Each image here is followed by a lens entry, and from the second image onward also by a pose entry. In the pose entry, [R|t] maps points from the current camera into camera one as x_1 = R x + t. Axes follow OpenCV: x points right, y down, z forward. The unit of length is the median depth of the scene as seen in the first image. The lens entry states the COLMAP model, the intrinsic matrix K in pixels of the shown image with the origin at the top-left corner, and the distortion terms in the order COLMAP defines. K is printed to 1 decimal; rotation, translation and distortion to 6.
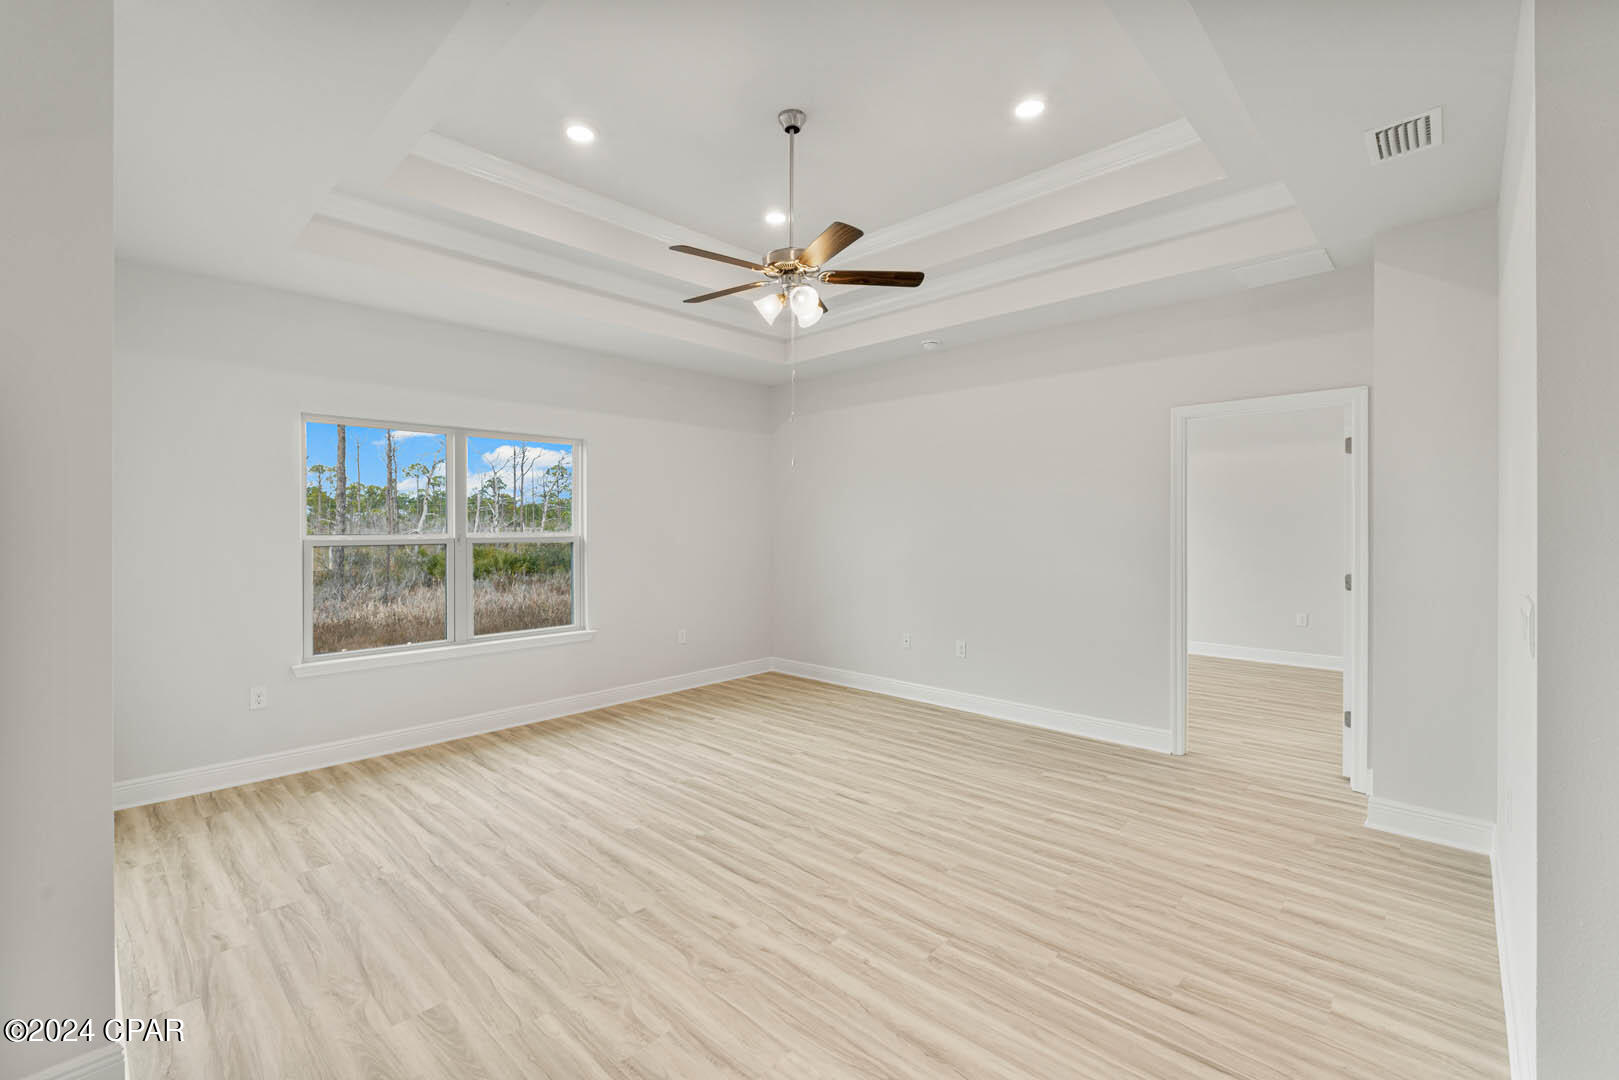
lens RADIAL K [[691.9, 0, 802.1], [0, 691.9, 524.3], [0, 0, 1]] dist [-0.002857, -0.000187]
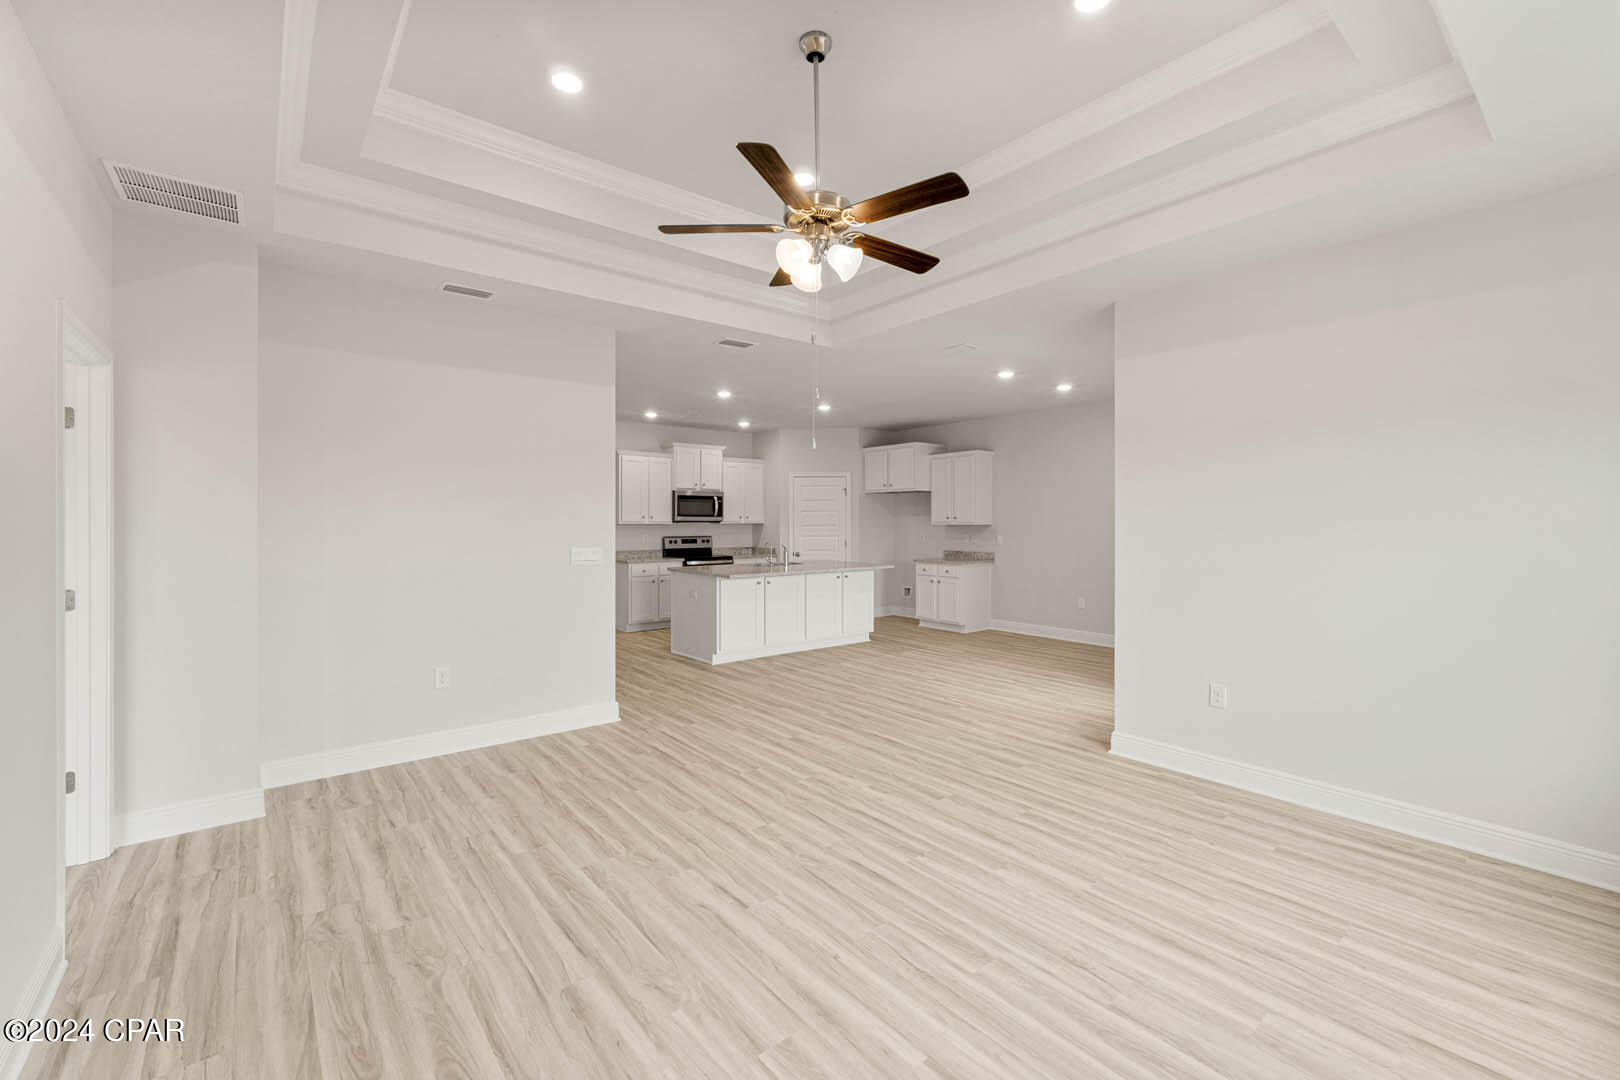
lens RADIAL K [[677.8, 0, 803.8], [0, 677.8, 521.2], [0, 0, 1]] dist [-0.000815, -0.000119]
pose [[-0.992039, 0.001185, 0.125927, -0.087963], [0.001268, 0.999999, 0.000577, -0.000477], [-0.125926, 0.000732, -0.992039, 1.557293]]
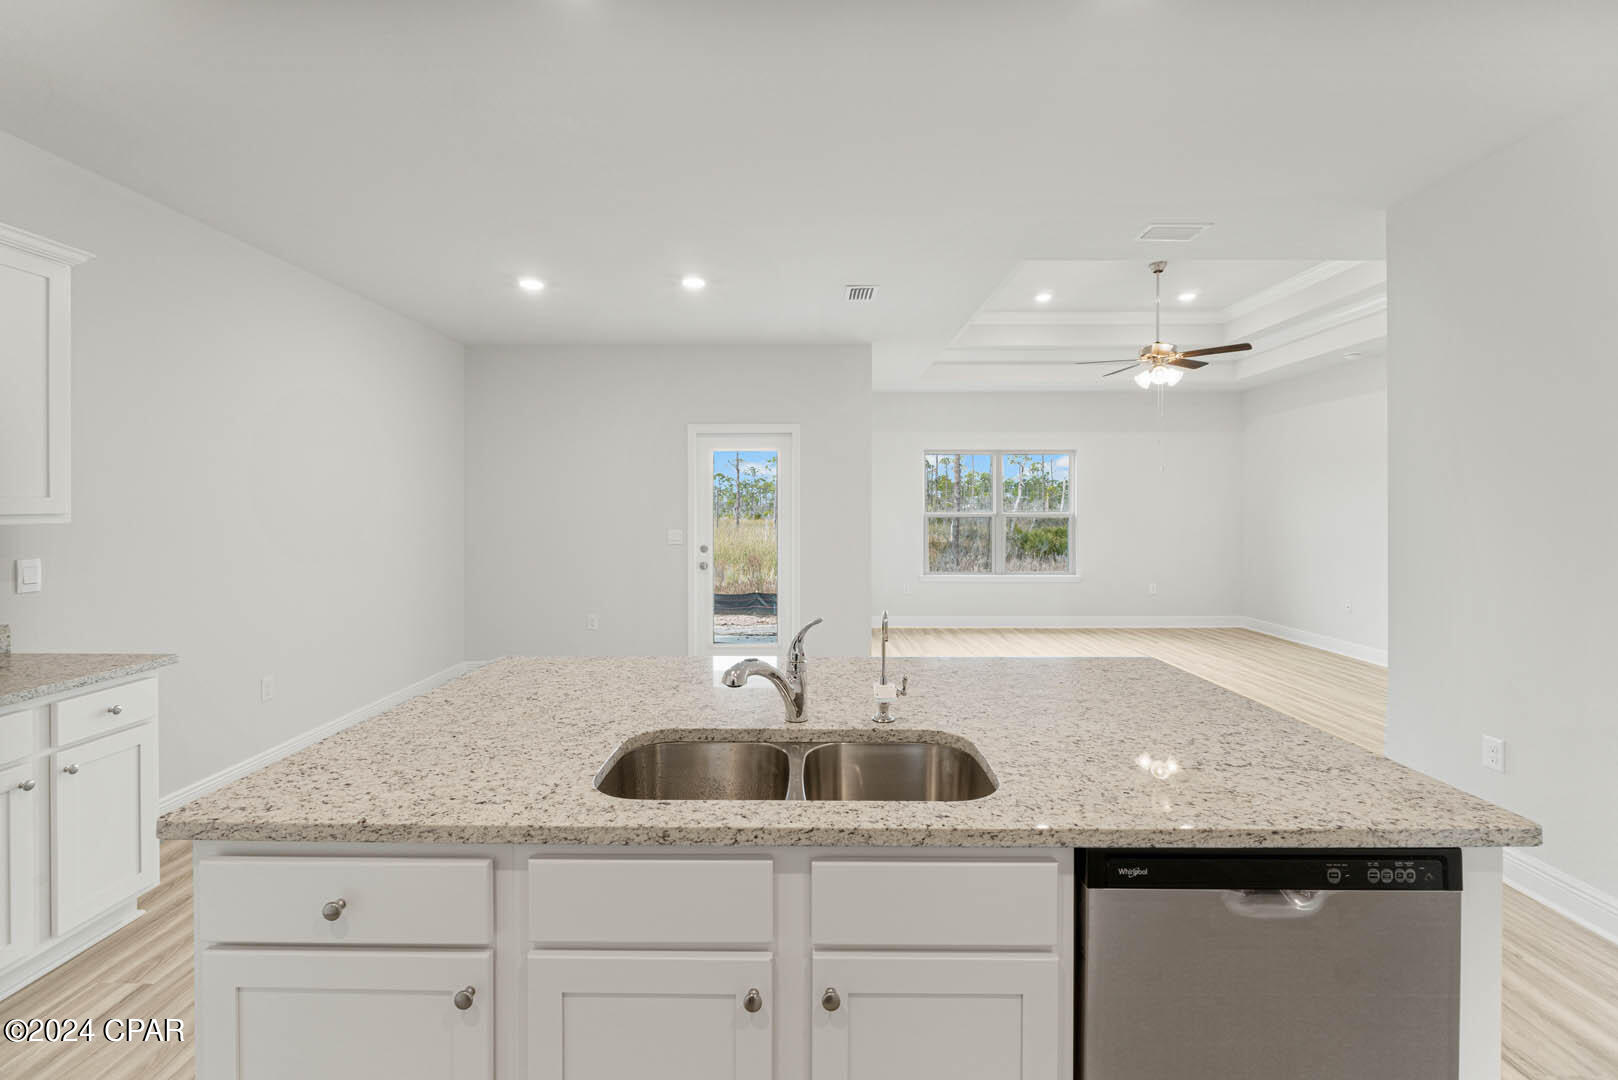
lens RADIAL K [[693.9, 0, 802.9], [0, 693.9, 505.8], [0, 0, 1]] dist [-0.004233, -0.000402]
pose [[0.686661, 0.000276, -0.726978, 0.519379], [-0.000439, 1.000000, -0.000035, -0.001154], [0.726978, 0.000343, 0.686661, -0.660669]]
